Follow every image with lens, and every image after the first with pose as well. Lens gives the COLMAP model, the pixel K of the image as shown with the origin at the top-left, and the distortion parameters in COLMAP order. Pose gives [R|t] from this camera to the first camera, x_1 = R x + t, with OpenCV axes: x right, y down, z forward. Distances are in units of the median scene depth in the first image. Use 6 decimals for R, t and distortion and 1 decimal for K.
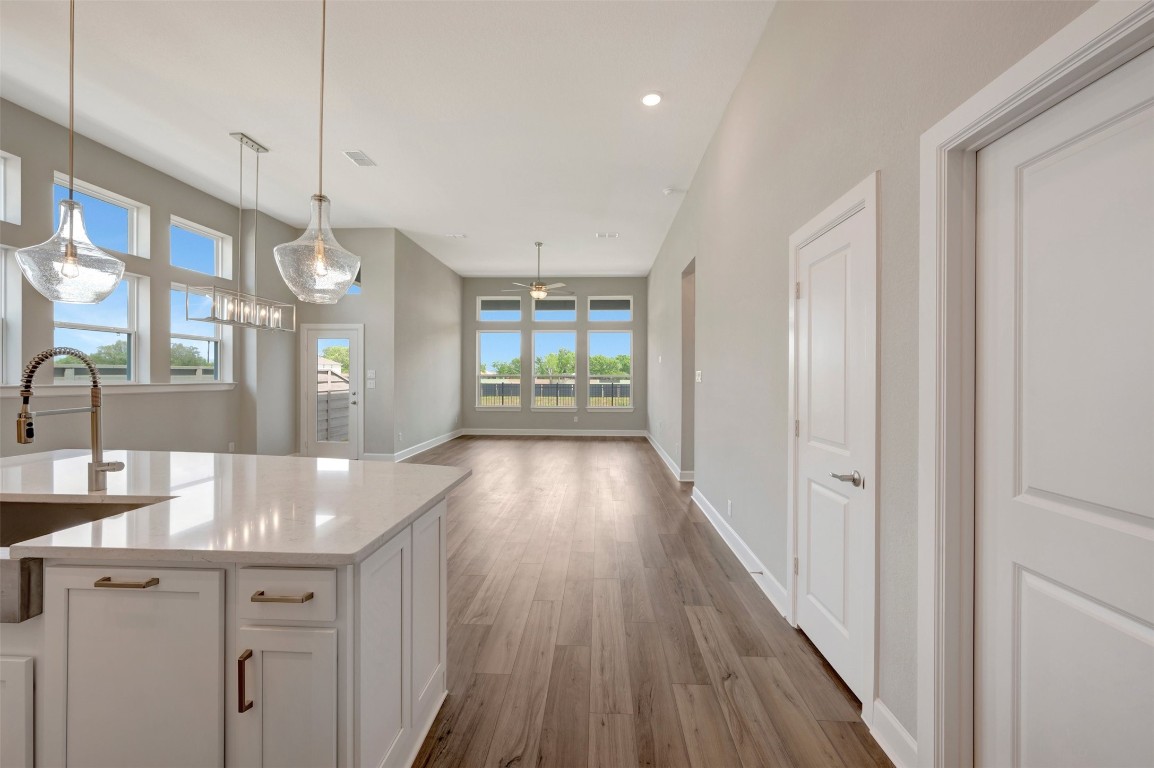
lens RADIAL K [[457.2, 0, 579.1], [0, 457.2, 374.6], [0, 0, 1]] dist [-0.001217, -0.000096]
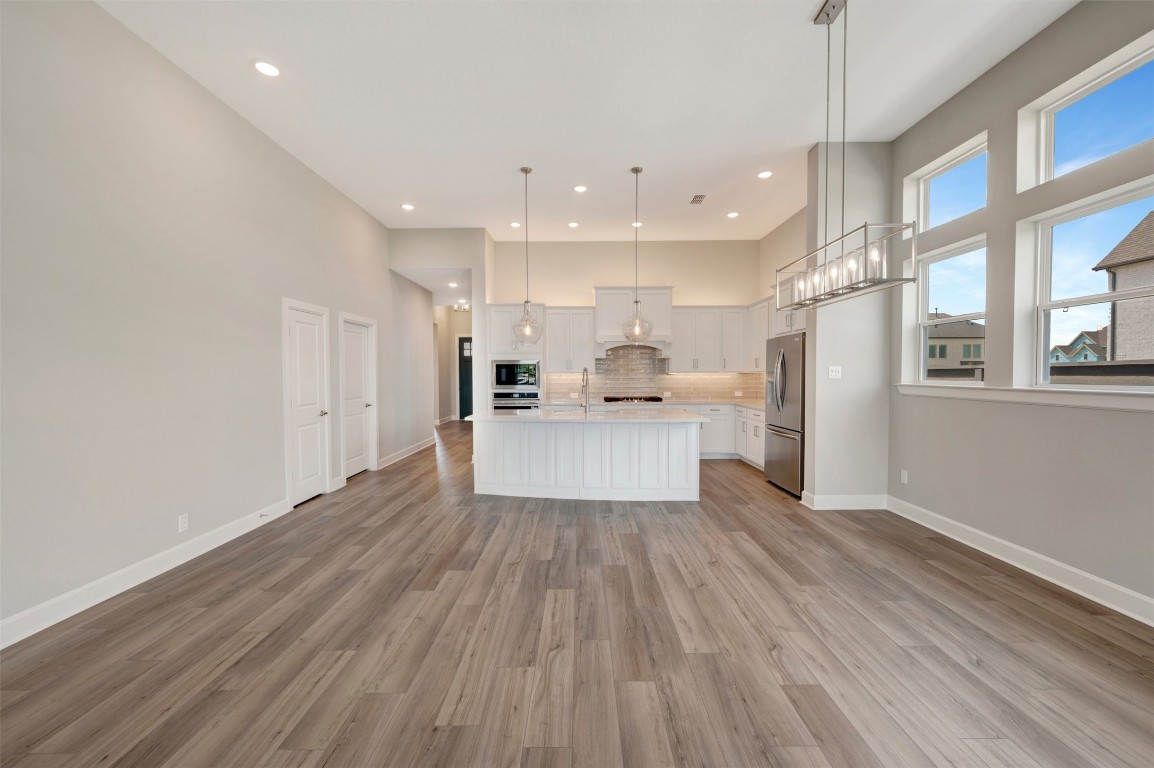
lens RADIAL K [[454.2, 0, 581.4], [0, 454.2, 388.6], [0, 0, 1]] dist [-0.000059, -0.000007]
pose [[-0.998635, 0.003107, -0.052134, -0.204609], [0.001625, 0.999594, 0.028440, 0.000635], [0.052201, 0.028316, -0.998235, 0.963291]]
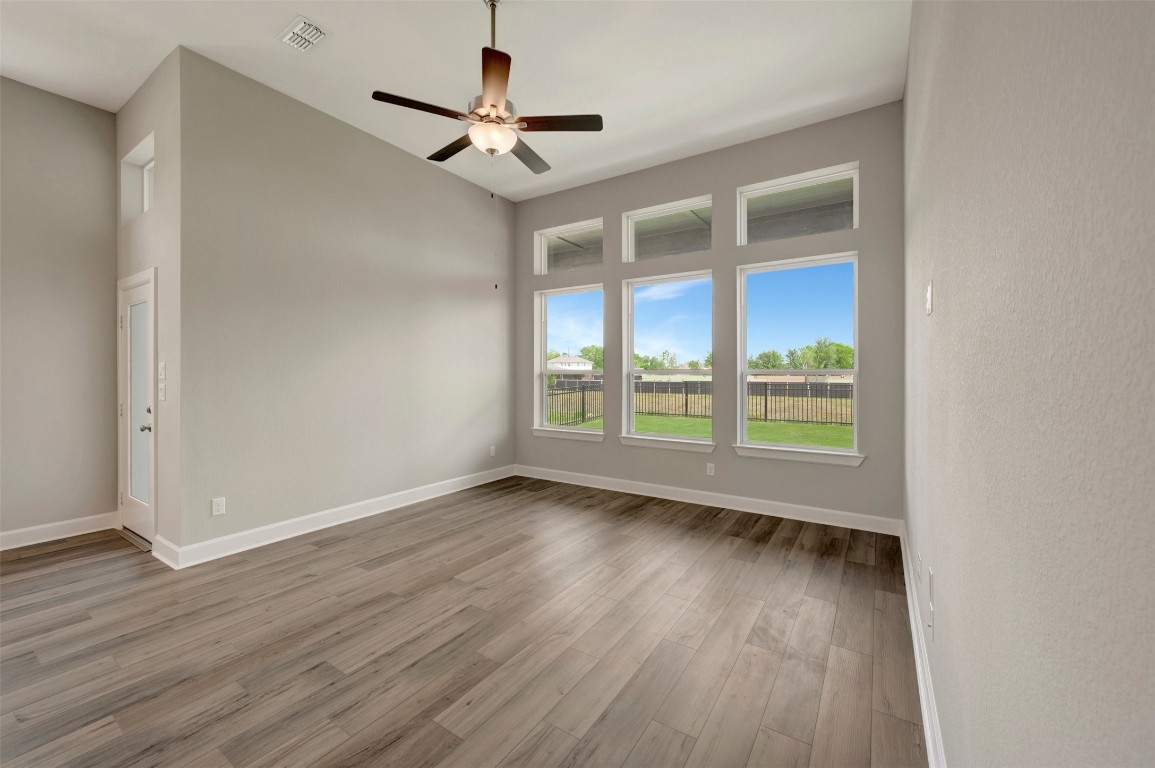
lens RADIAL K [[460.5, 0, 581.4], [0, 460.5, 370.1], [0, 0, 1]] dist [-0.001118, -0.000076]
pose [[0.862424, -0.007435, -0.506132, 0.153150], [0.006197, 0.999972, -0.004130, 0.003094], [0.506148, 0.000425, 0.862446, 0.756717]]
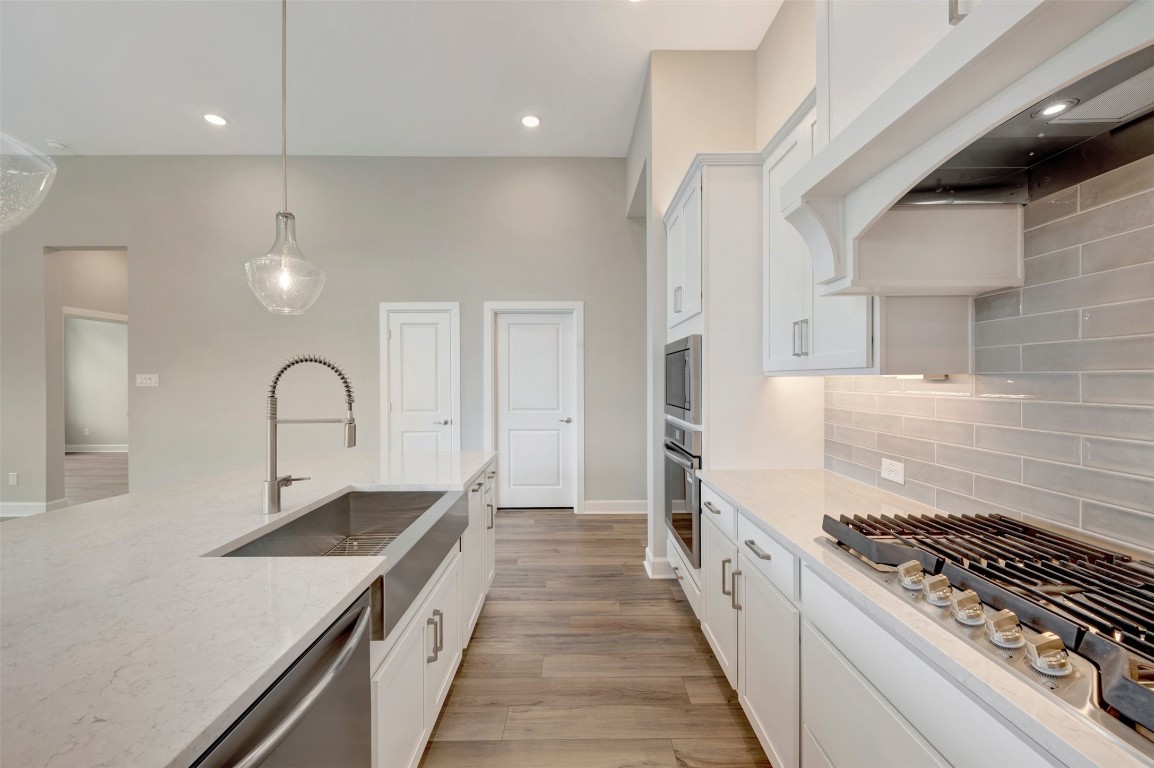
lens RADIAL K [[452.6, 0, 579.9], [0, 452.6, 382.8], [0, 0, 1]] dist [-0.001165, -0.000256]
pose [[-0.057564, -0.010611, 0.998285, -0.468938], [-0.002874, 0.999941, 0.010463, -0.002525], [-0.998338, -0.002267, -0.057591, 0.107552]]
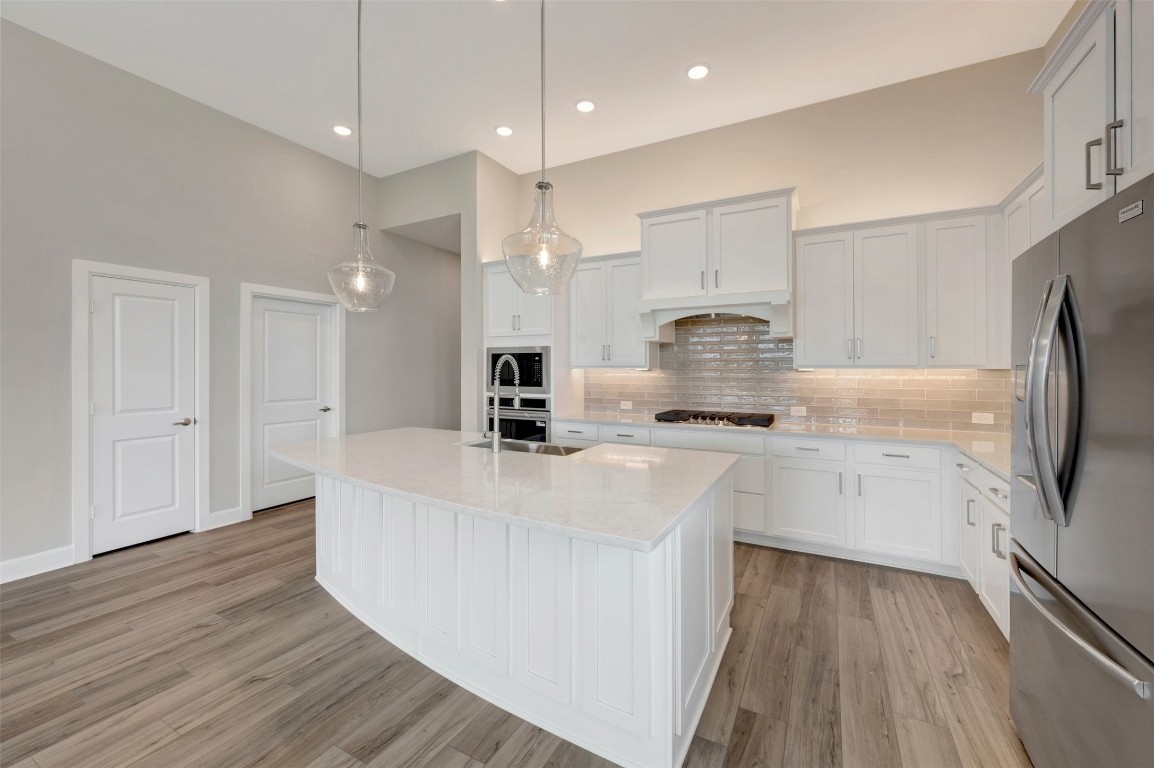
lens RADIAL K [[459.5, 0, 581.4], [0, 459.5, 374.2], [0, 0, 1]] dist [-0.000444, -0.000031]
pose [[-0.901961, -0.009139, 0.431721, -0.457143], [-0.005380, 0.999936, 0.009928, -0.002446], [-0.431784, 0.006631, -0.901953, 0.521648]]
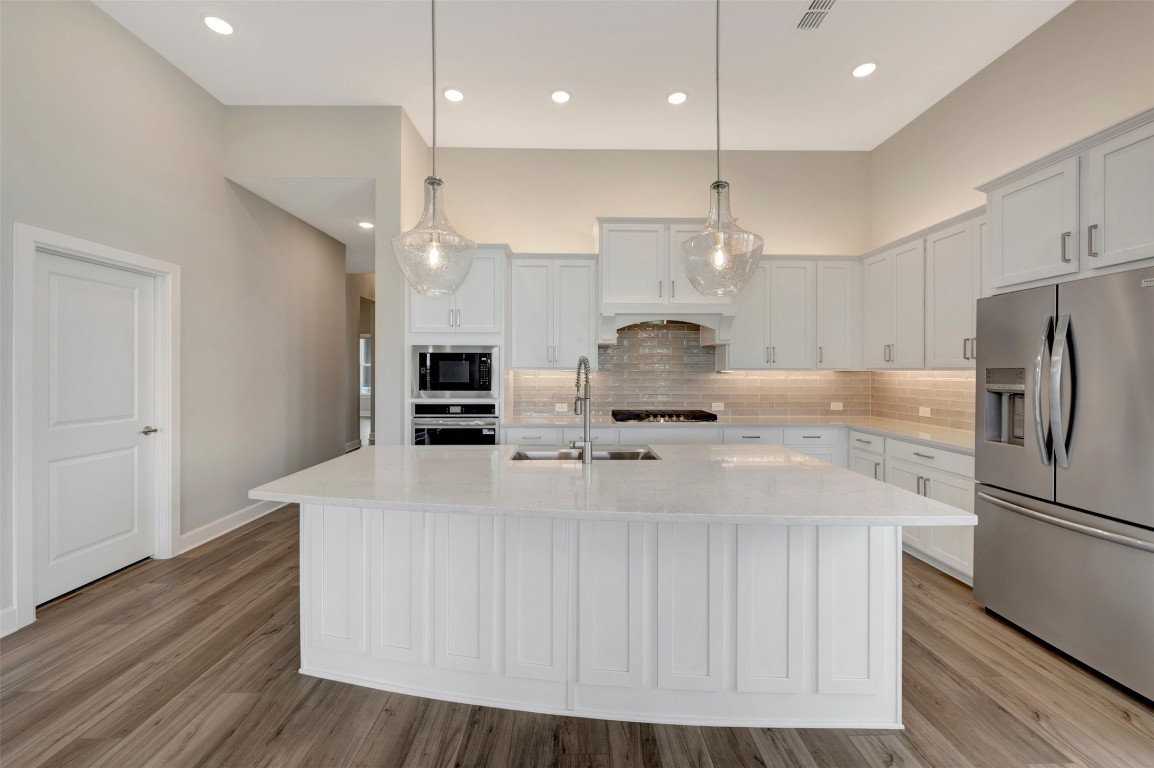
lens RADIAL K [[457.2, 0, 579.1], [0, 457.2, 374.6], [0, 0, 1]] dist [-0.001217, -0.000096]
pose [[-0.997960, -0.004267, -0.063693, -0.226154], [-0.004501, 0.999984, 0.003534, -0.000784], [0.063677, 0.003814, -0.997963, 0.547125]]
